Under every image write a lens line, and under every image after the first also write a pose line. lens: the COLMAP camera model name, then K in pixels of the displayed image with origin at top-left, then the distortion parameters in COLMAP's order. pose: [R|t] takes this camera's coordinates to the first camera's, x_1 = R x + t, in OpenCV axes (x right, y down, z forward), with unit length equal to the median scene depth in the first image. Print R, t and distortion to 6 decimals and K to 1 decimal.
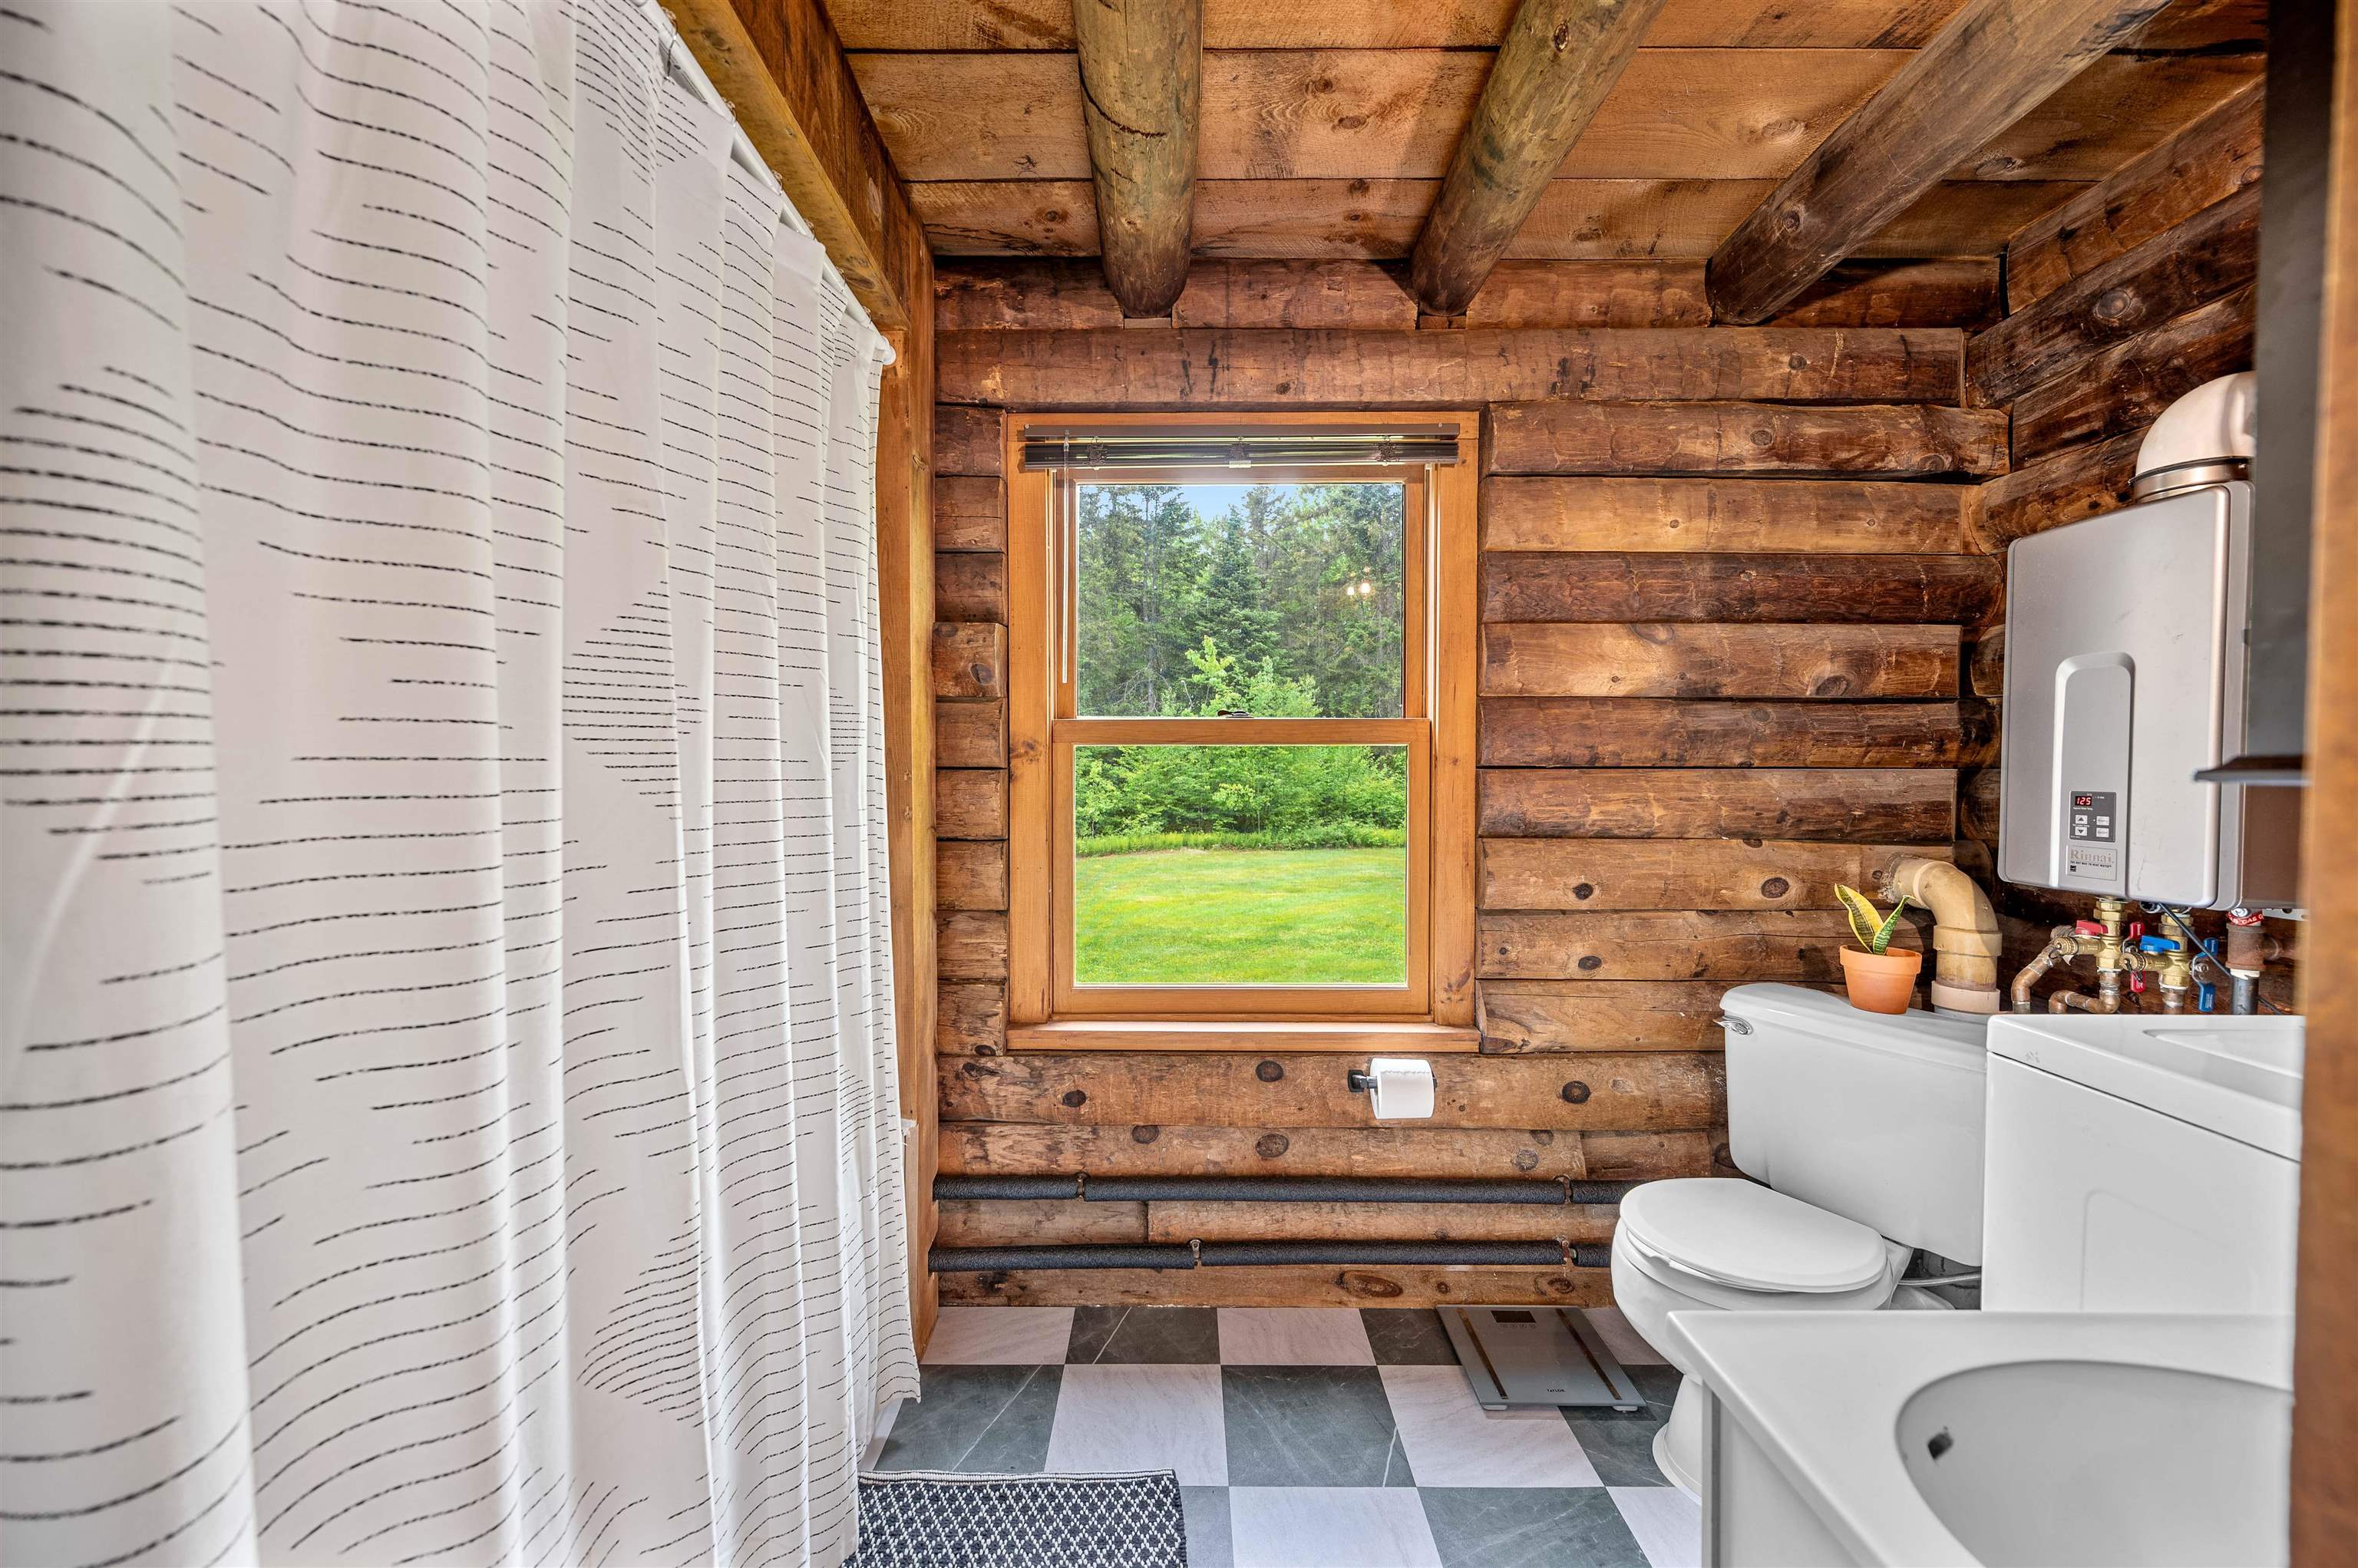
lens RADIAL K [[944.5, 0, 1177.2], [0, 944.5, 786.4], [0, 0, 1]] dist [-0.000513, -0.000474]
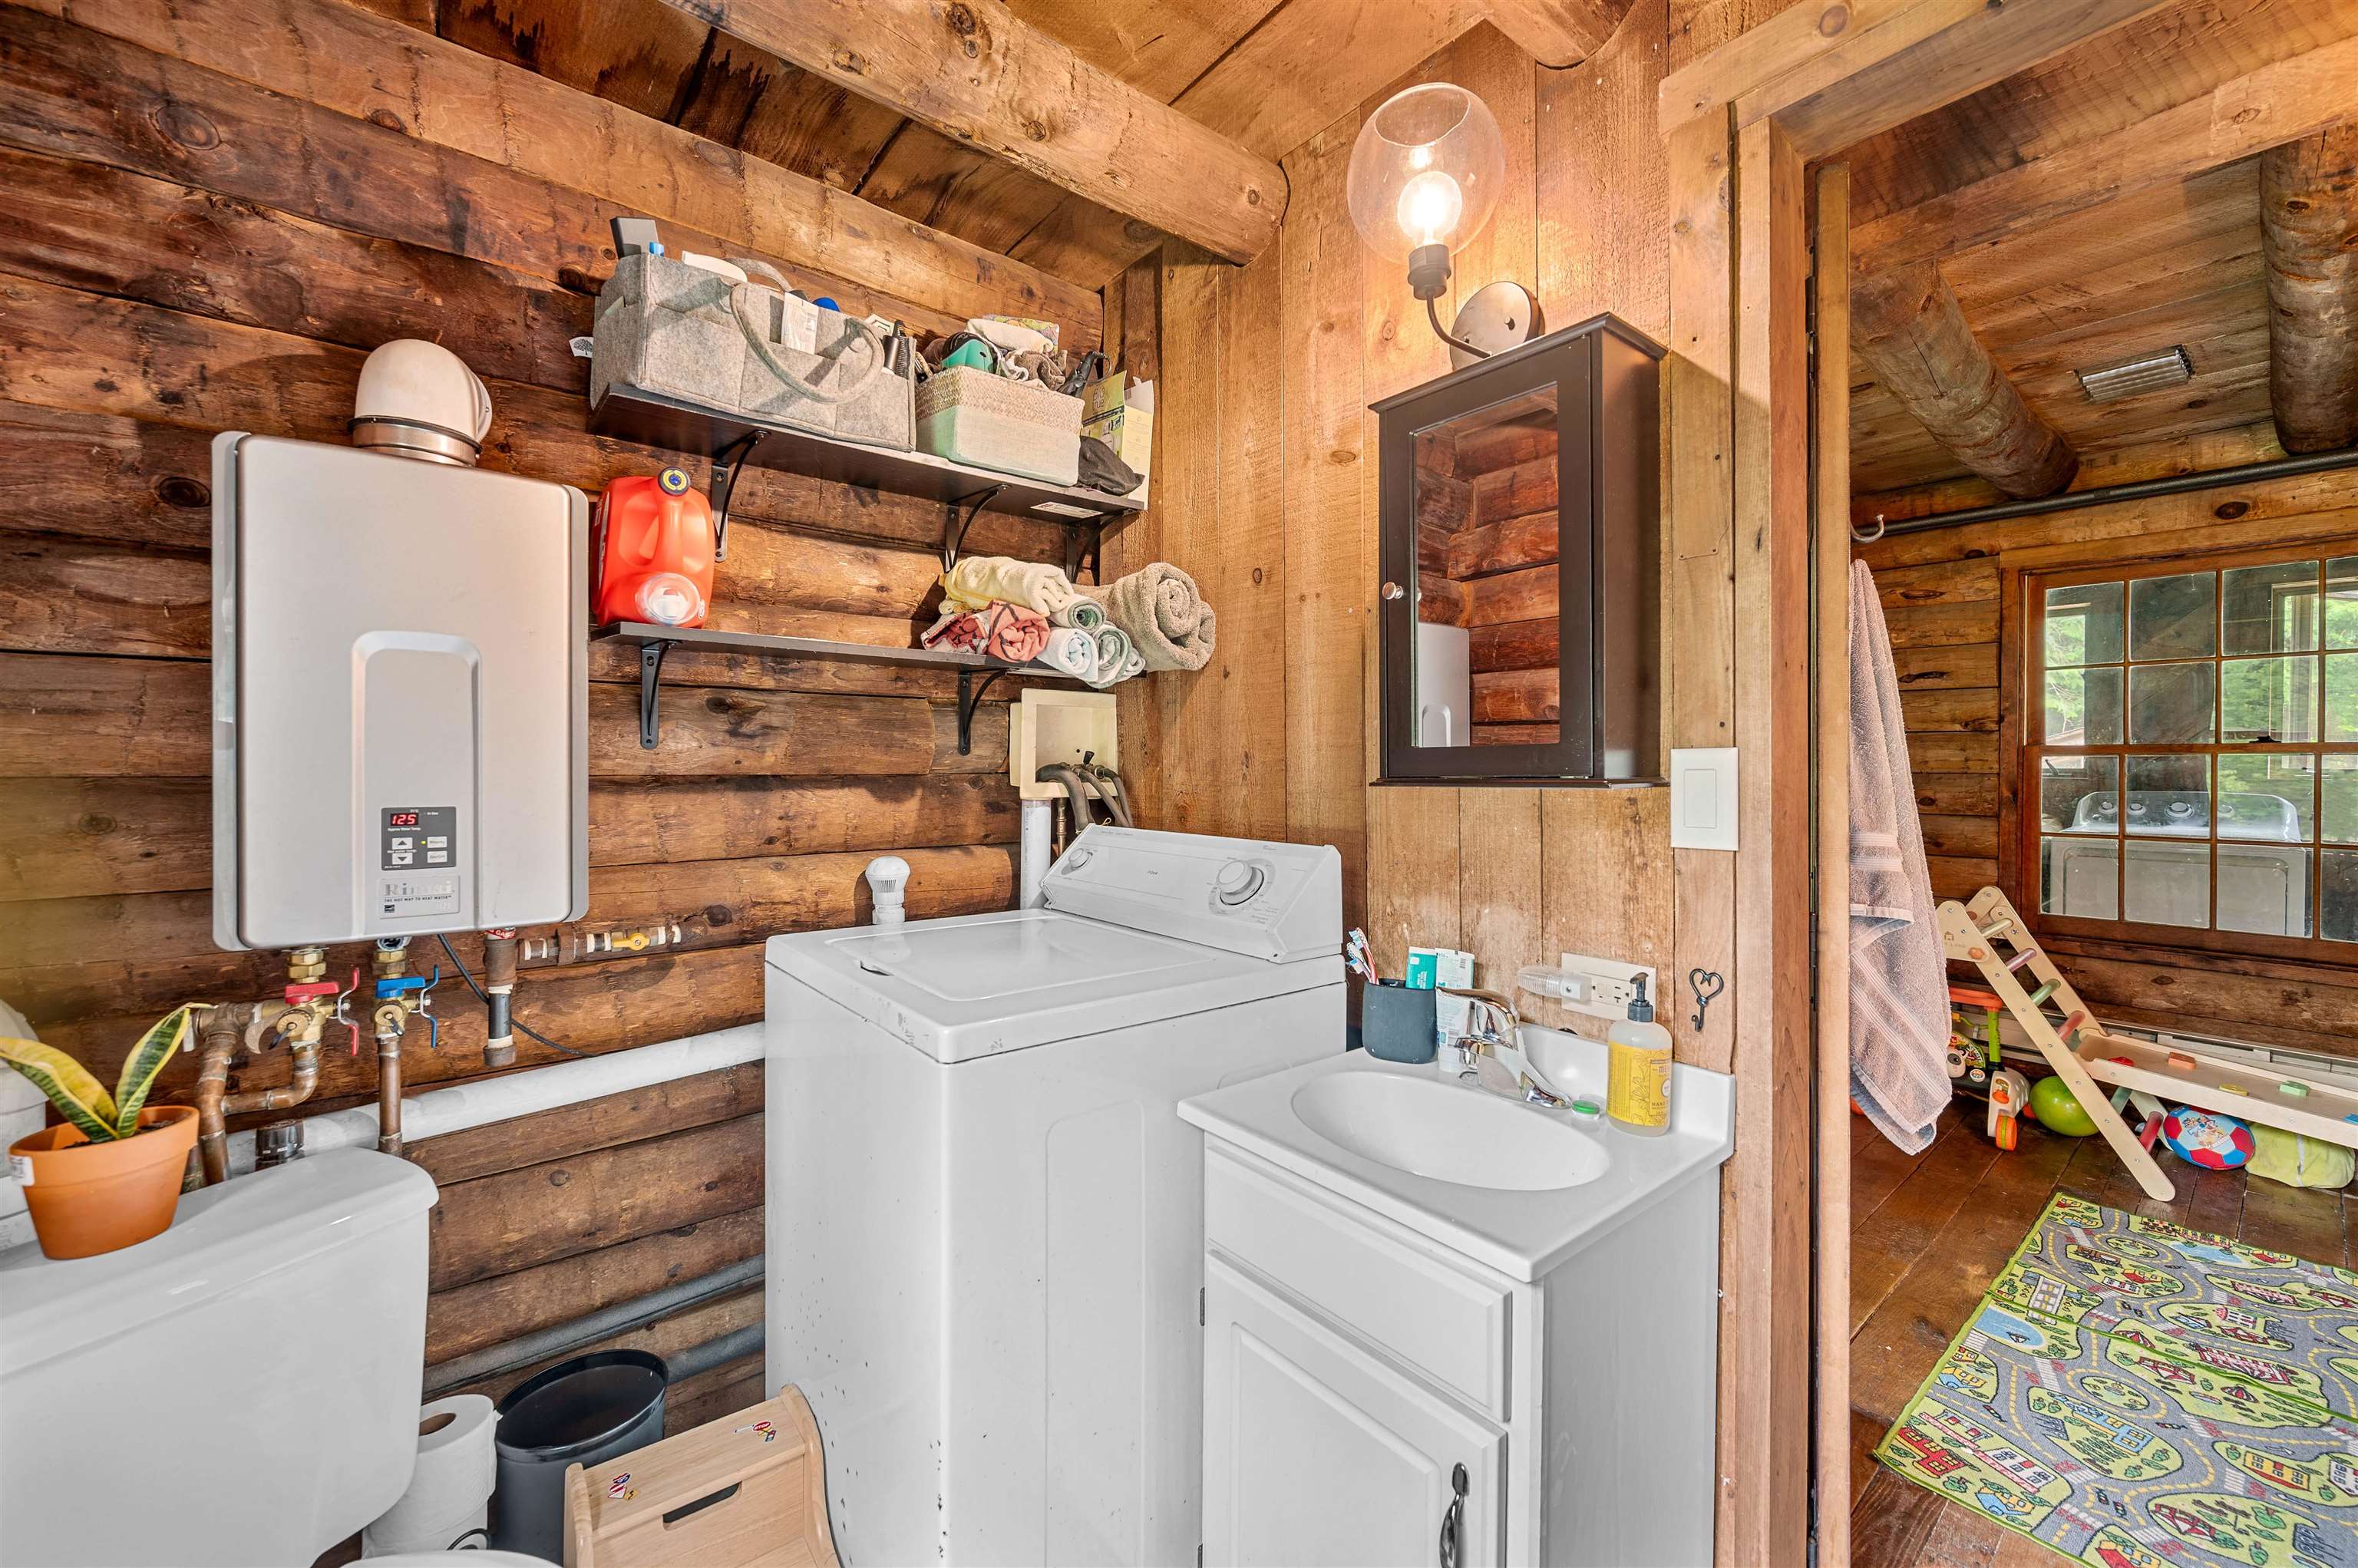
lens RADIAL K [[944.5, 0, 1180.2], [0, 944.5, 780.6], [0, 0, 1]] dist [-0.000513, -0.000474]
pose [[-0.623706, -0.014938, 0.781516, -0.046063], [0.010065, 0.999581, 0.027138, -0.030545], [-0.781594, 0.024793, -0.623295, 0.964664]]
